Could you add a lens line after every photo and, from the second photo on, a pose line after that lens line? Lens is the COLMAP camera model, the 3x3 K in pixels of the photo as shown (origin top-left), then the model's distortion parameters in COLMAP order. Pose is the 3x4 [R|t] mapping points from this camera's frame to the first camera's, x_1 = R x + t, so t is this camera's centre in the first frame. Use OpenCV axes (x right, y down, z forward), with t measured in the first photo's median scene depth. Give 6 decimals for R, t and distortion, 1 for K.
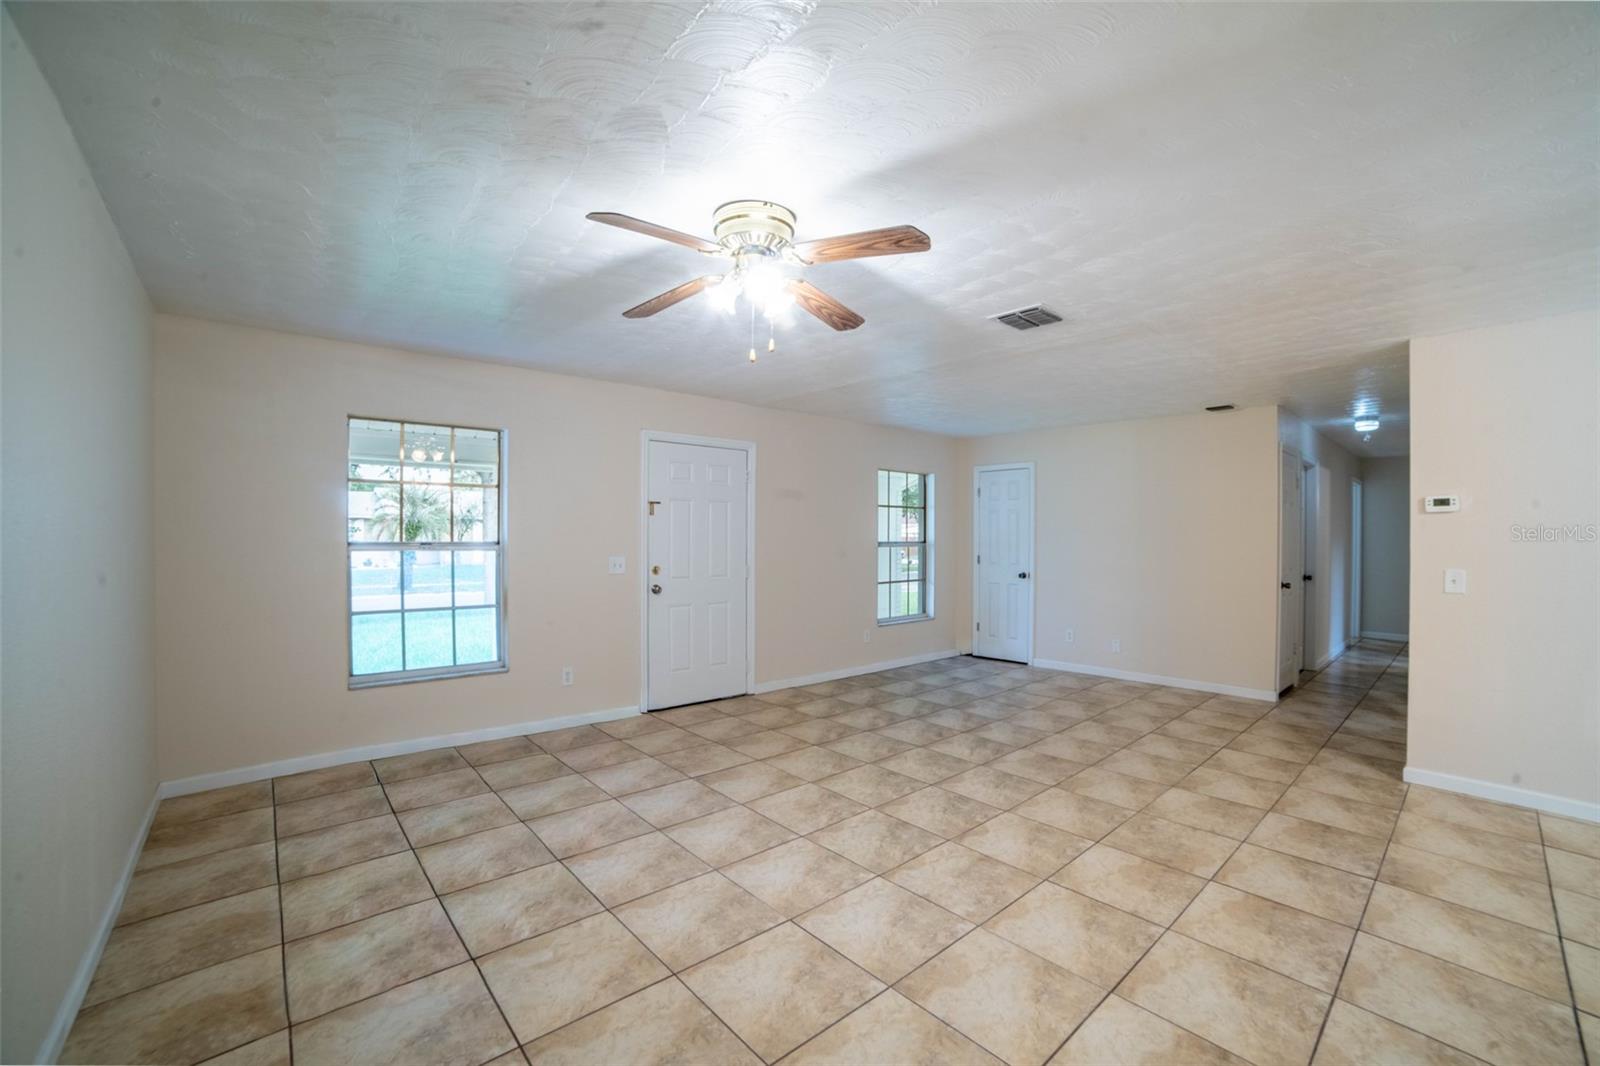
lens RADIAL K [[651.9, 0, 803.9], [0, 651.9, 538.3], [0, 0, 1]] dist [-0.070500, 0.000534]
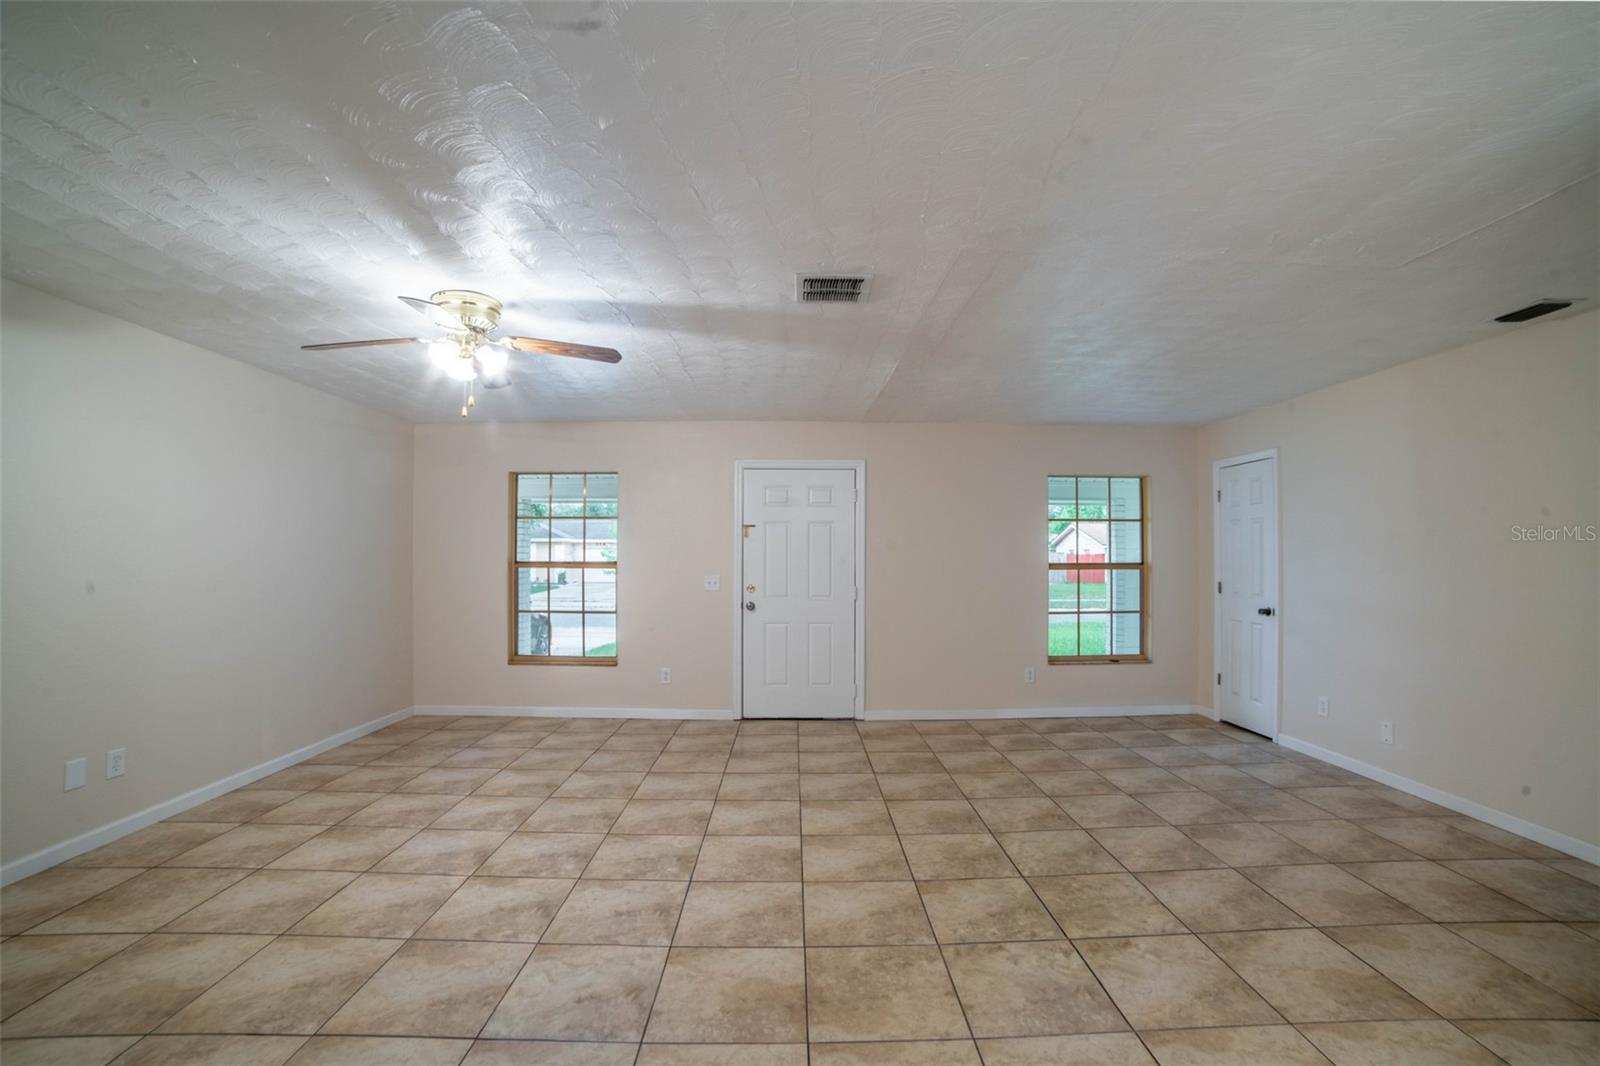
lens RADIAL K [[660.2, 0, 802.9], [0, 660.2, 541.7], [0, 0, 1]] dist [-0.106074, 0.038164]
pose [[0.761012, -0.017643, -0.648498, 0.676704], [-0.000626, 0.999610, -0.027930, 0.002410], [0.648738, 0.021661, 0.760704, 0.269505]]
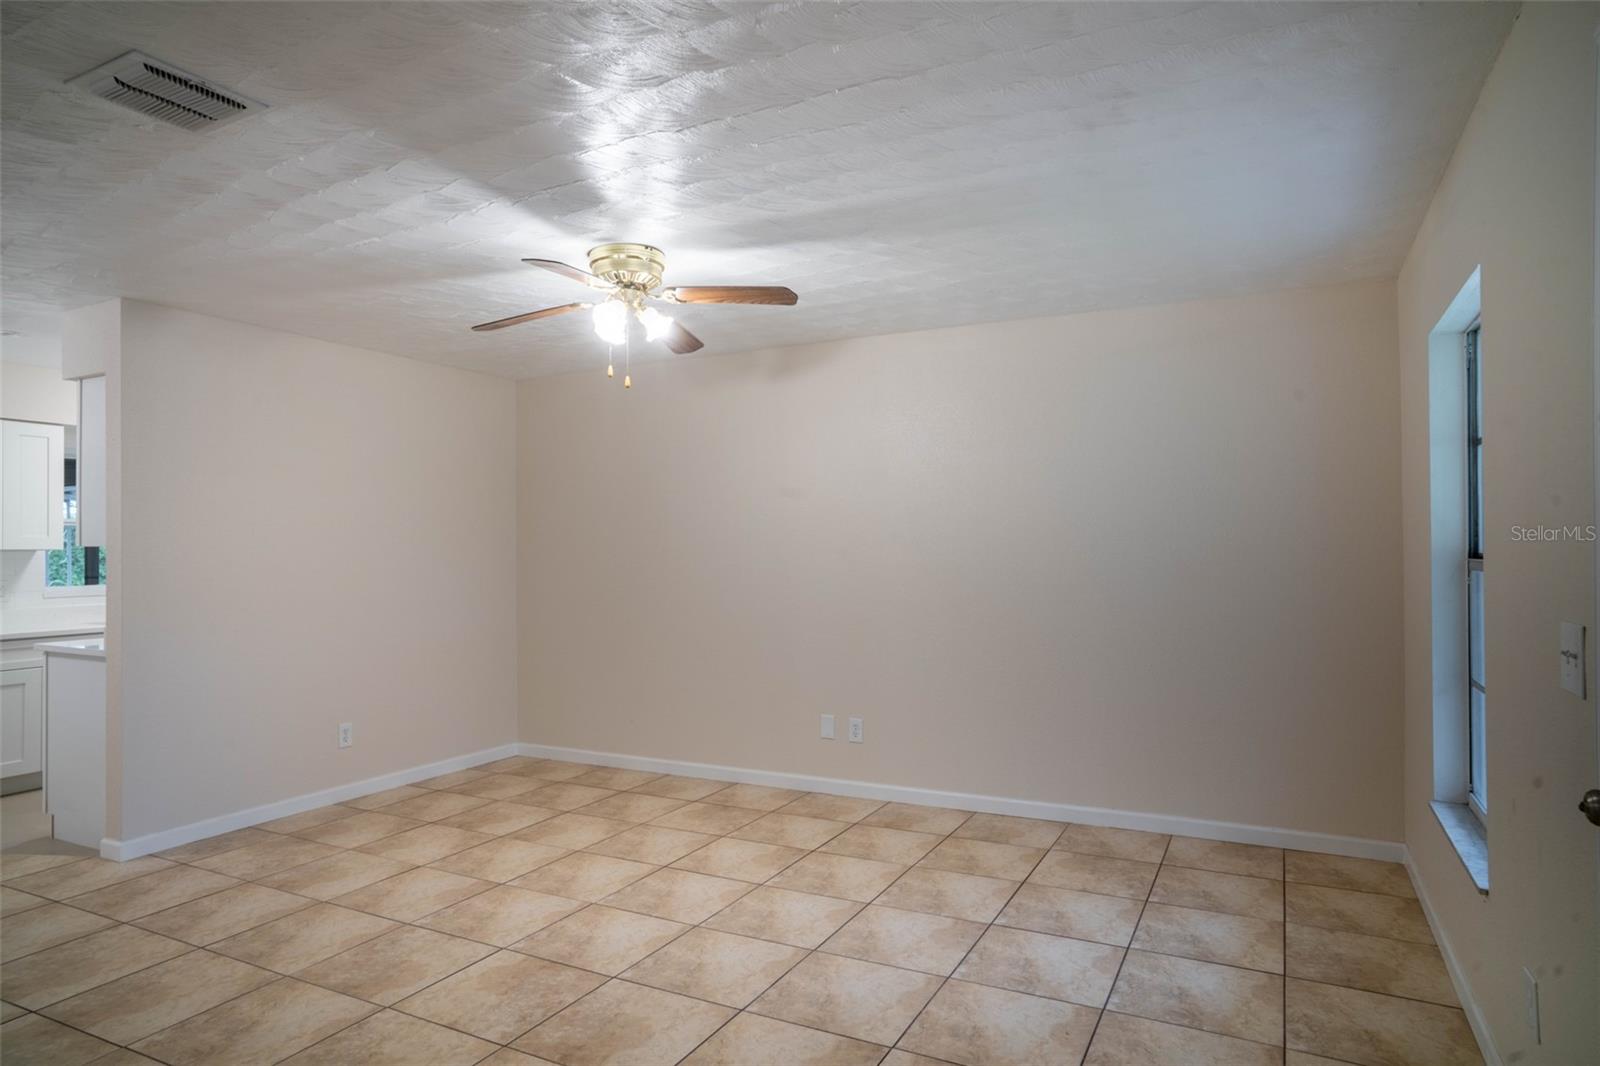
lens RADIAL K [[942.6, 0, 803.9], [0, 942.6, 540.9], [0, 0, 1]] dist [-0.083793, 0.062809]
pose [[-0.929823, -0.001796, -0.368004, 0.124604], [0.001953, 0.999950, -0.009815, 0.001392], [0.368003, -0.009845, -0.929773, 1.429974]]
